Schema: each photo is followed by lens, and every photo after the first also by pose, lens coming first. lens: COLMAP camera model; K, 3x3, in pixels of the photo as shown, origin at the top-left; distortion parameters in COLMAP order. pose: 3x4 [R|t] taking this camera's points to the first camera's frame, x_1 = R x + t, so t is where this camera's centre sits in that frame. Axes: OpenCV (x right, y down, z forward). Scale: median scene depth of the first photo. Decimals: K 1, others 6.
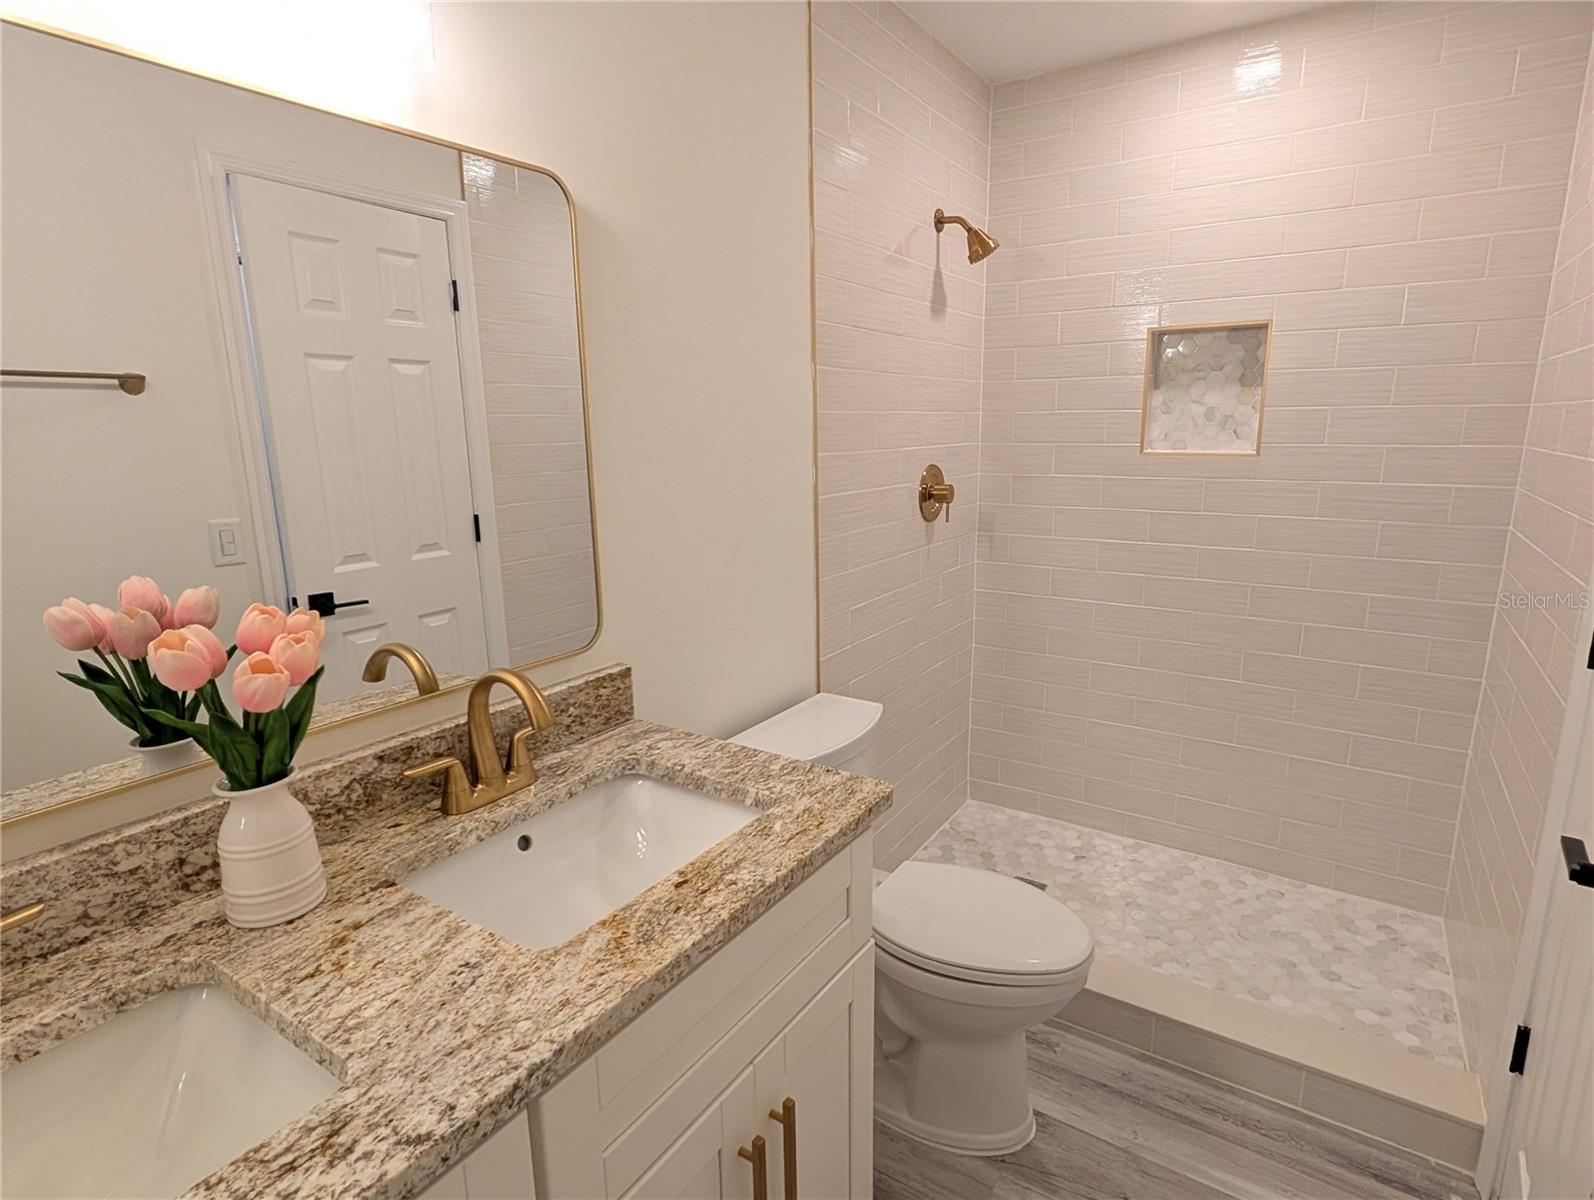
lens RADIAL K [[808.9, 0, 796.1], [0, 808.9, 643.3], [0, 0, 1]] dist [-0.000928, -0.000307]
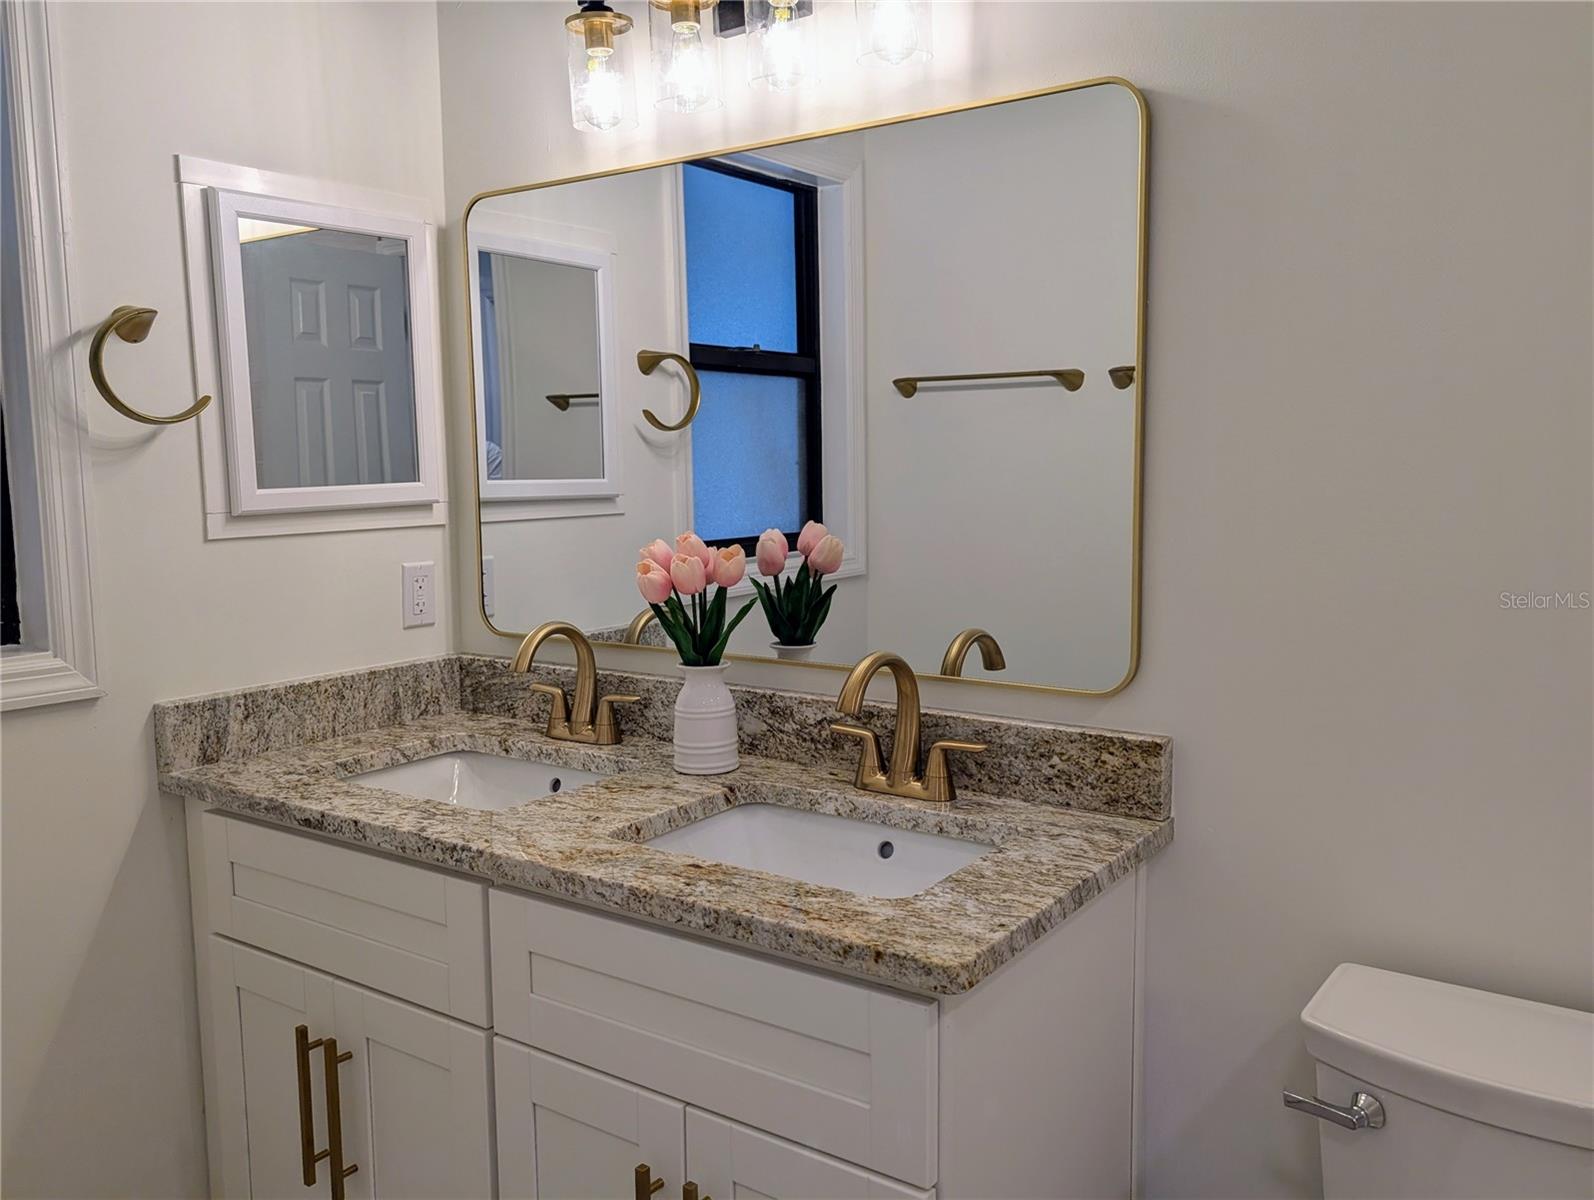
lens RADIAL K [[1163.2, 0, 797.0], [0, 1163.2, 600.0], [0, 0, 1]] dist [0.013955, -0.000524]
pose [[0.029385, 0.134354, -0.990498, 0.927290], [-0.260114, 0.957814, 0.122204, -0.158320], [0.965131, 0.254051, 0.063093, 0.750238]]
